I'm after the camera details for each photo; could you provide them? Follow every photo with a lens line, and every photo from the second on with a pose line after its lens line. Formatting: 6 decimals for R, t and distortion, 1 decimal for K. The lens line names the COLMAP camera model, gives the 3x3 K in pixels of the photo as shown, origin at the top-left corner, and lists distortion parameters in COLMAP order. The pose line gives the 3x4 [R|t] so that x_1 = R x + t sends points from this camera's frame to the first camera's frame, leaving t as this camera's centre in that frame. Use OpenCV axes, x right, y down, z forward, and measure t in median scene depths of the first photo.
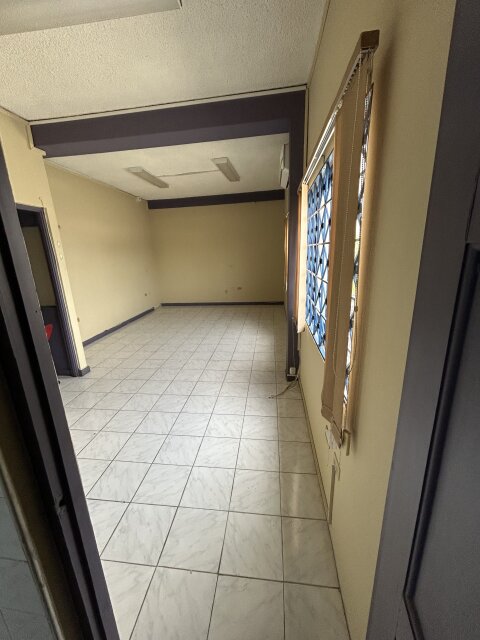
lens RADIAL K [[259.8, 0, 238.9], [0, 259.8, 320.1], [0, 0, 1]] dist [0.000144, 0.001217]
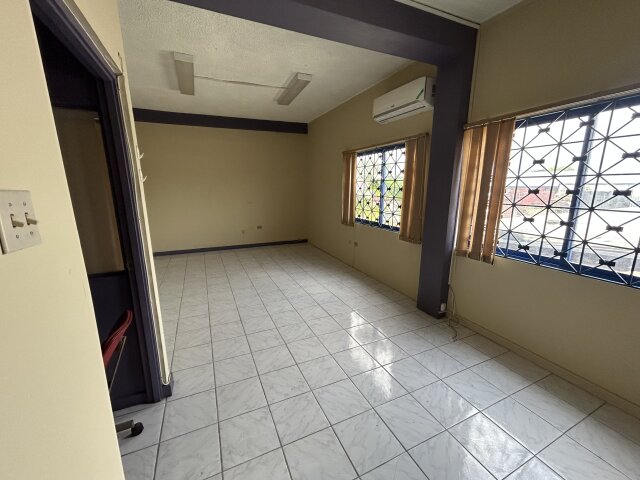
lens RADIAL K [[259.8, 0, 316.2], [0, 259.8, 240.8], [0, 0, 1]] dist [0.000144, 0.001217]
pose [[0.852421, -0.067942, 0.518423, -0.456592], [0.102301, 0.994030, -0.037937, -0.040395], [-0.512751, 0.085373, 0.854282, 0.268096]]
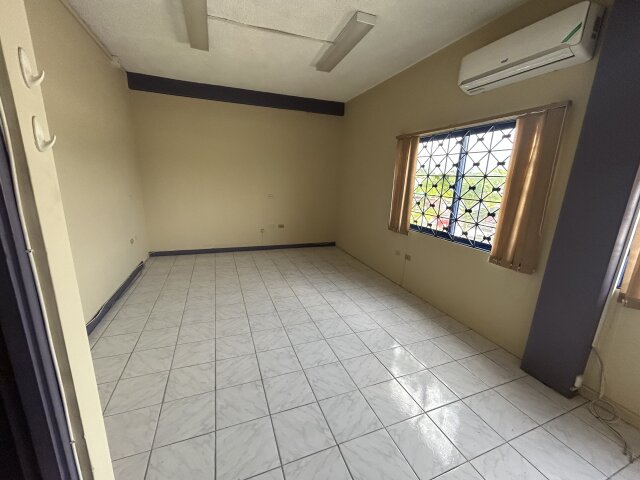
lens RADIAL K [[259.8, 0, 315.7], [0, 259.8, 239.7], [0, 0, 1]] dist [0.000144, 0.001217]
pose [[0.878715, -0.038021, 0.475829, -0.412238], [0.053057, 0.998426, -0.018201, -0.104866], [-0.474388, 0.041240, 0.879349, 0.501666]]
